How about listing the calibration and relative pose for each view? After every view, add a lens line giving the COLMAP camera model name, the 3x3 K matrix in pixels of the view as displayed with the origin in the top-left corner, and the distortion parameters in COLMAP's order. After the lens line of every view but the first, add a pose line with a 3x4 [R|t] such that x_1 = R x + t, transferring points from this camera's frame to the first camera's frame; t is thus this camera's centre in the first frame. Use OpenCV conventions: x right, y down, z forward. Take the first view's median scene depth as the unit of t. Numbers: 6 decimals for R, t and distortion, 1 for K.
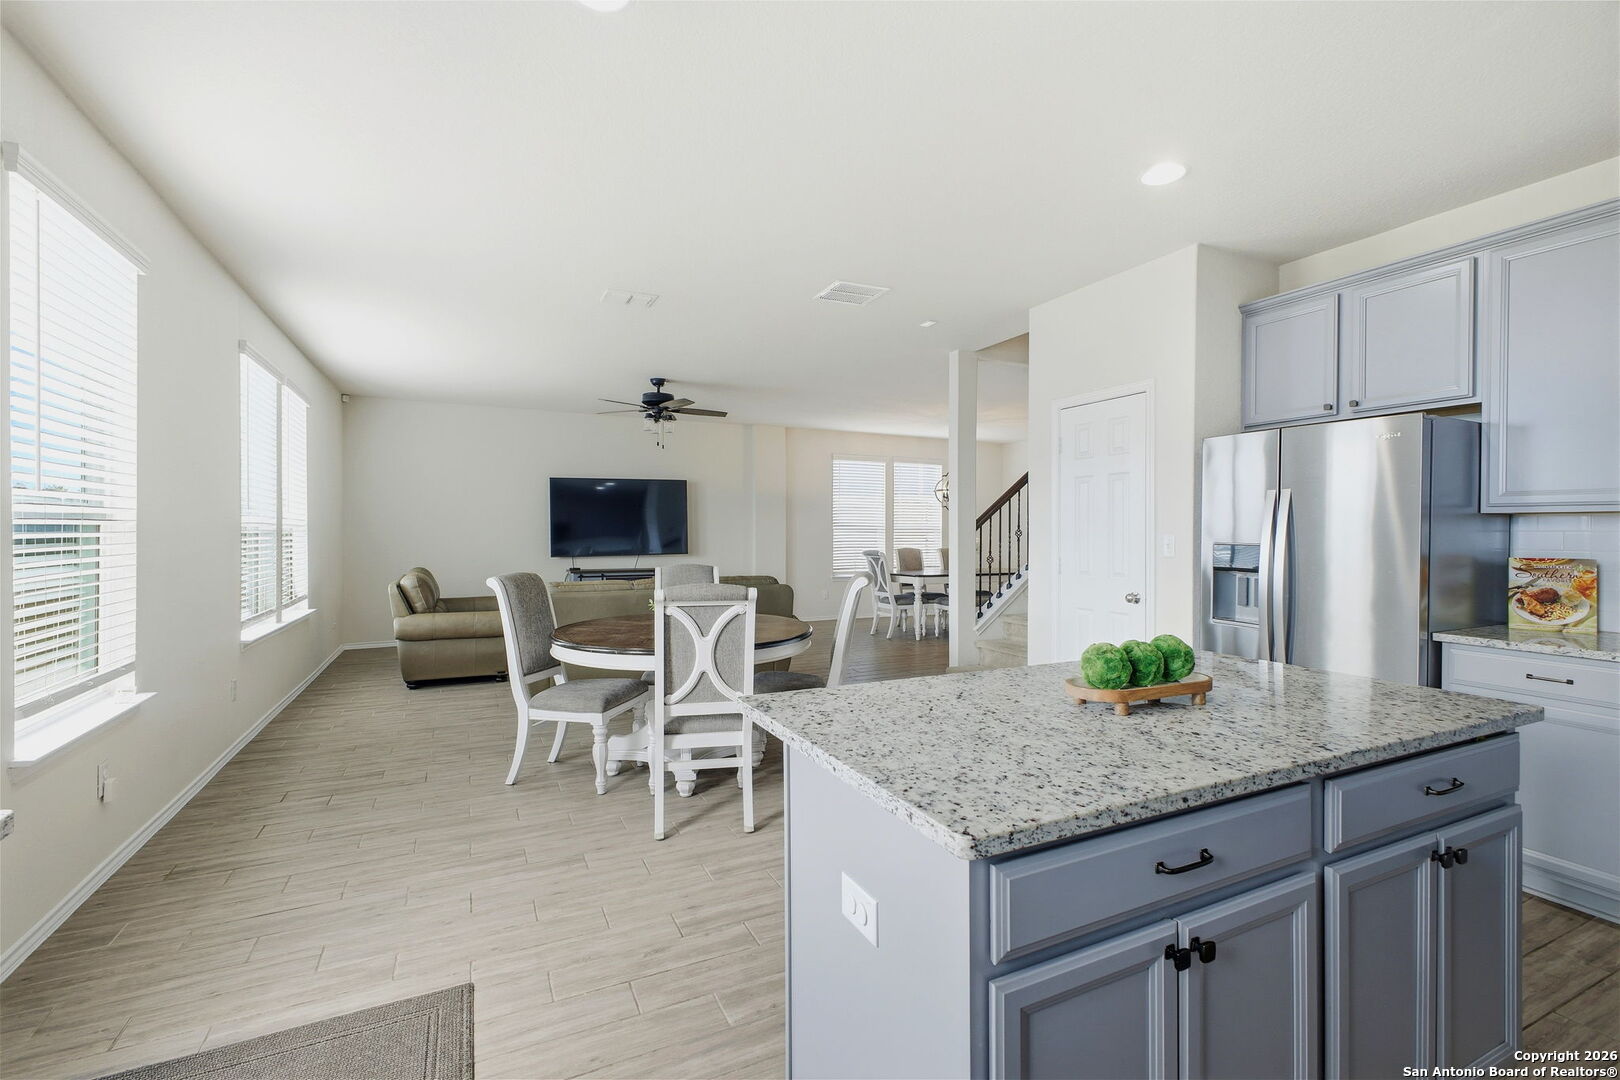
lens RADIAL K [[702.8, 0, 817.4], [0, 702.8, 538.7], [0, 0, 1]] dist [0.001028, -0.000690]
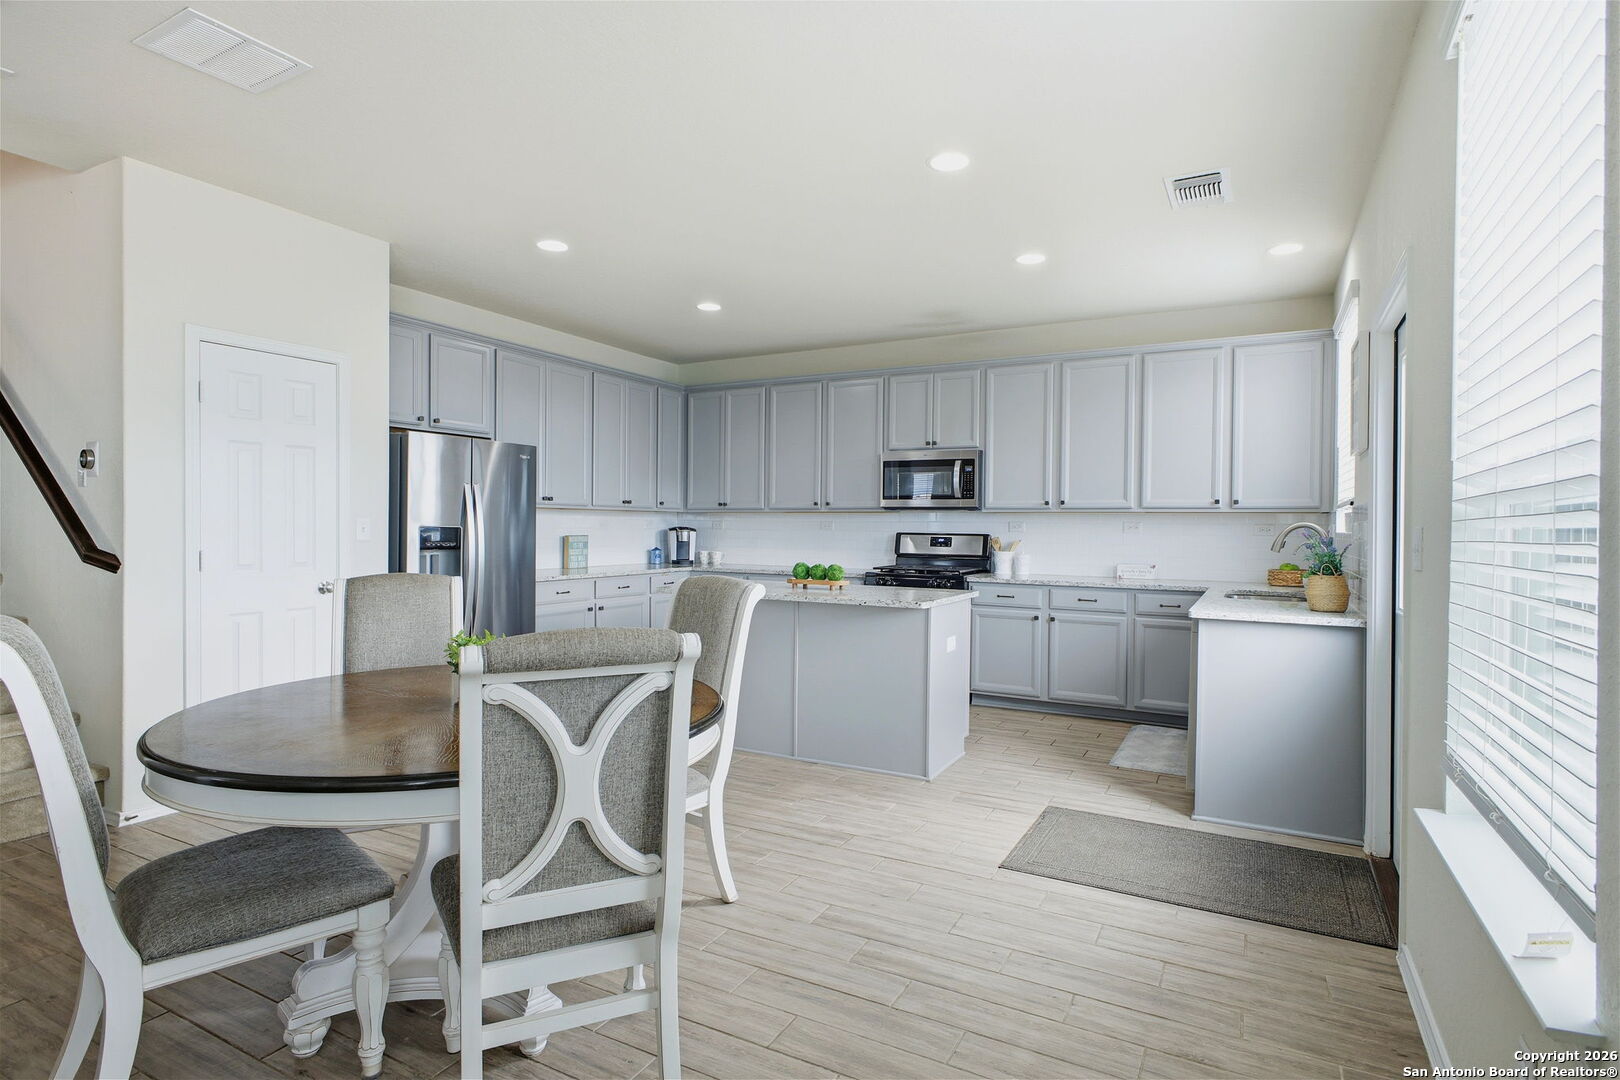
lens RADIAL K [[838.7, 0, 816.5], [0, 838.7, 537.2], [0, 0, 1]] dist [0.000470, 0.000249]
pose [[-0.582813, -0.016547, 0.812438, -1.246238], [0.001081, 0.999776, 0.021139, -0.005235], [-0.812605, 0.013198, -0.582665, 1.751370]]
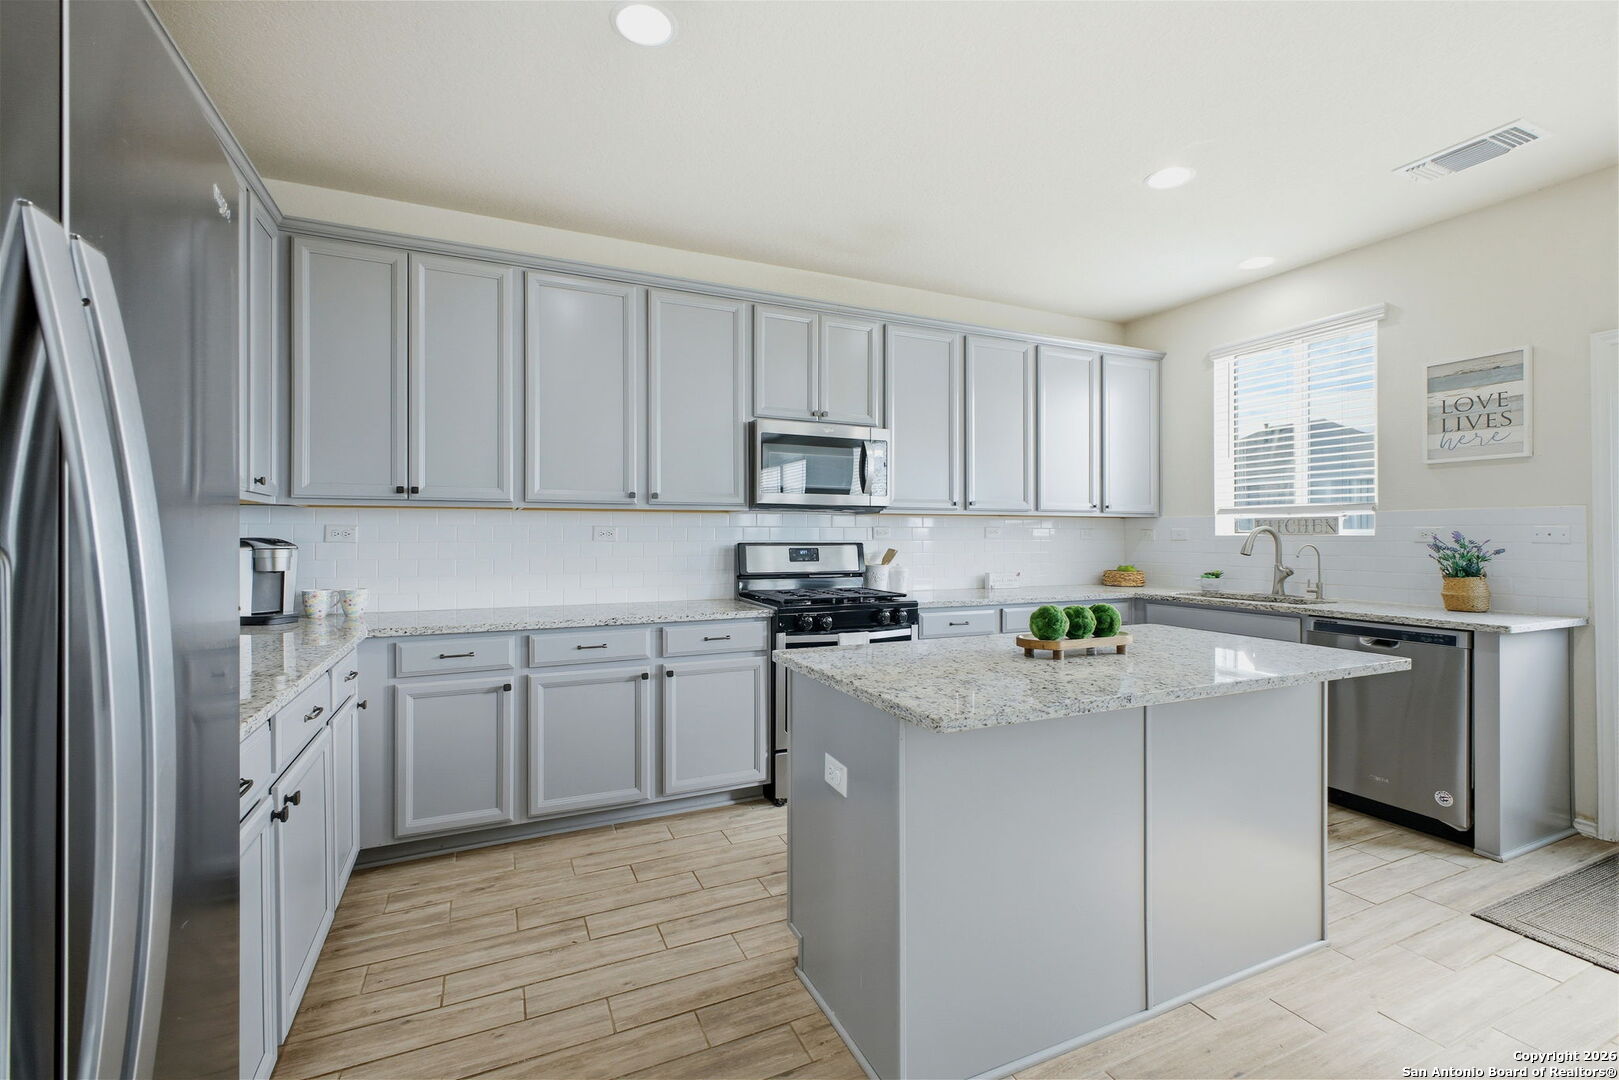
lens RADIAL K [[702.3, 0, 820.7], [0, 702.3, 534.6], [0, 0, 1]] dist [0.001028, -0.000690]
pose [[-0.999850, -0.004723, 0.016645, 0.584259], [-0.004347, 0.999737, 0.022504, -0.013642], [-0.016747, 0.022429, -0.999608, 1.477629]]
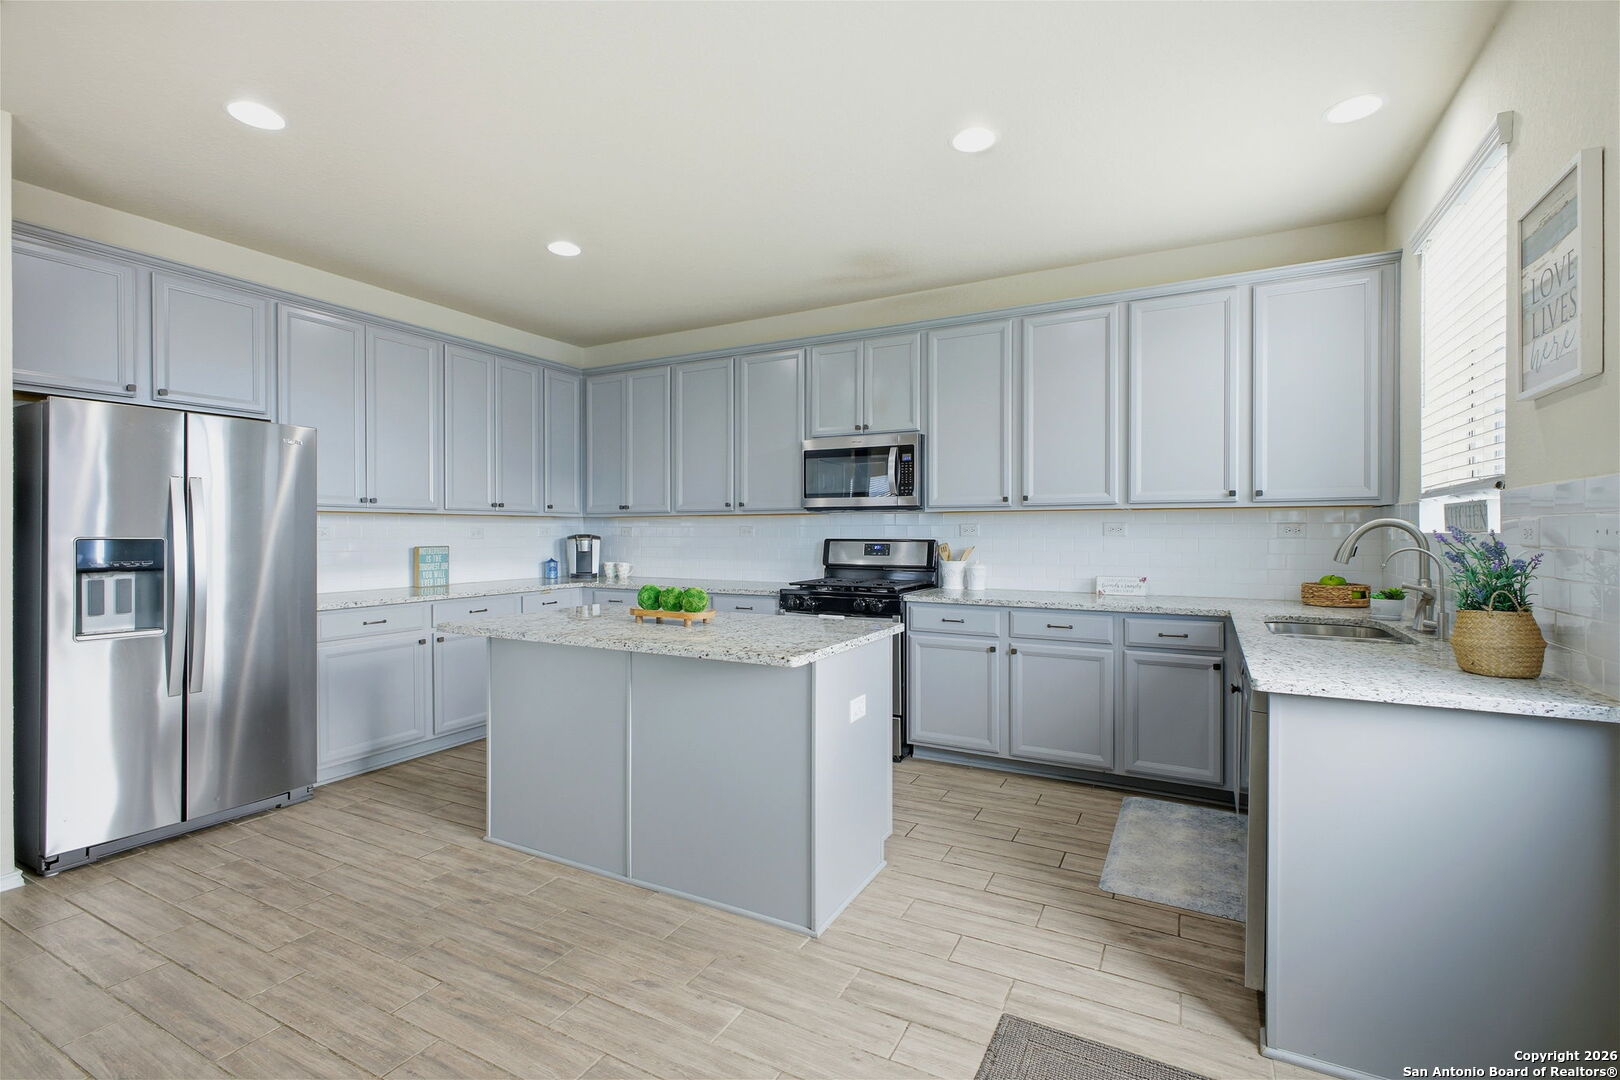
lens RADIAL K [[735.4, 0, 817.3], [0, 735.4, 537.7], [0, 0, 1]] dist [0.008619, -0.000300]
pose [[-0.586989, -0.006003, 0.809573, -0.772179], [0.012157, 0.999794, 0.016228, 0.002881], [-0.809504, 0.019367, -0.586795, 1.133166]]
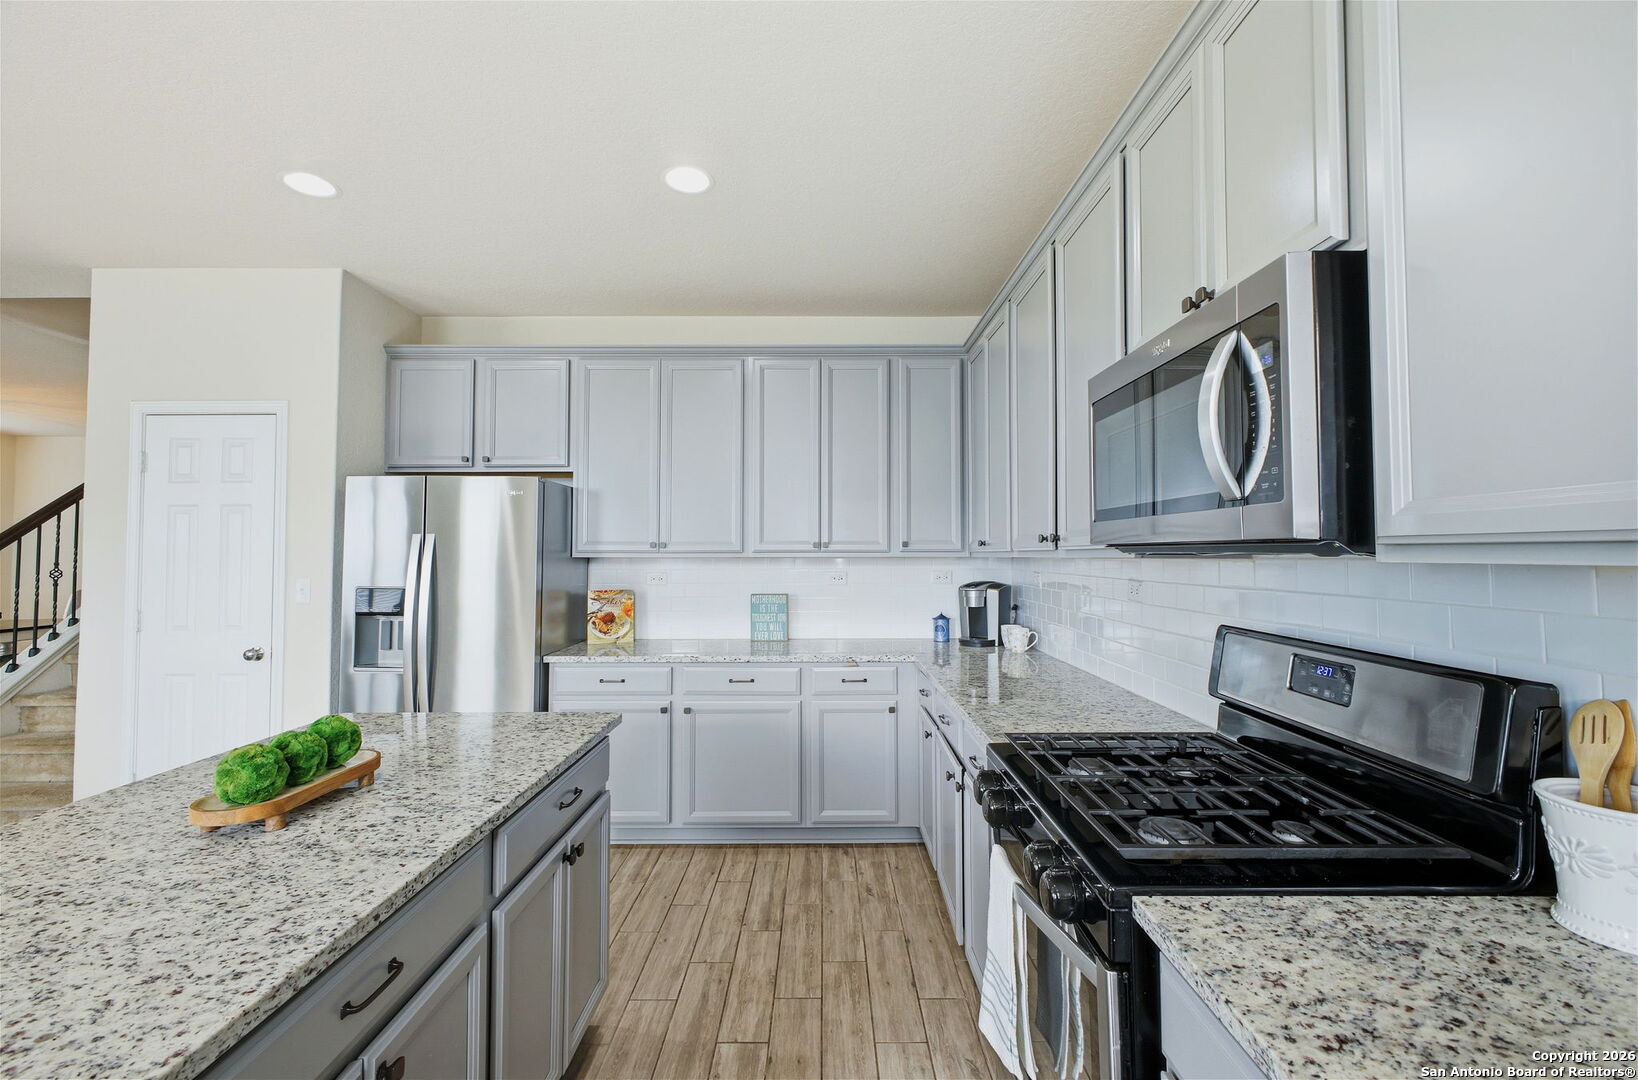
lens RADIAL K [[708.3, 0, 814.2], [0, 708.3, 530.5], [0, 0, 1]] dist [-0.000931, 0.001330]
pose [[0.446919, 0.029867, 0.894076, -0.021540], [0.013980, 0.999087, -0.040363, -0.031684], [-0.894465, 0.030538, 0.446094, 0.028269]]
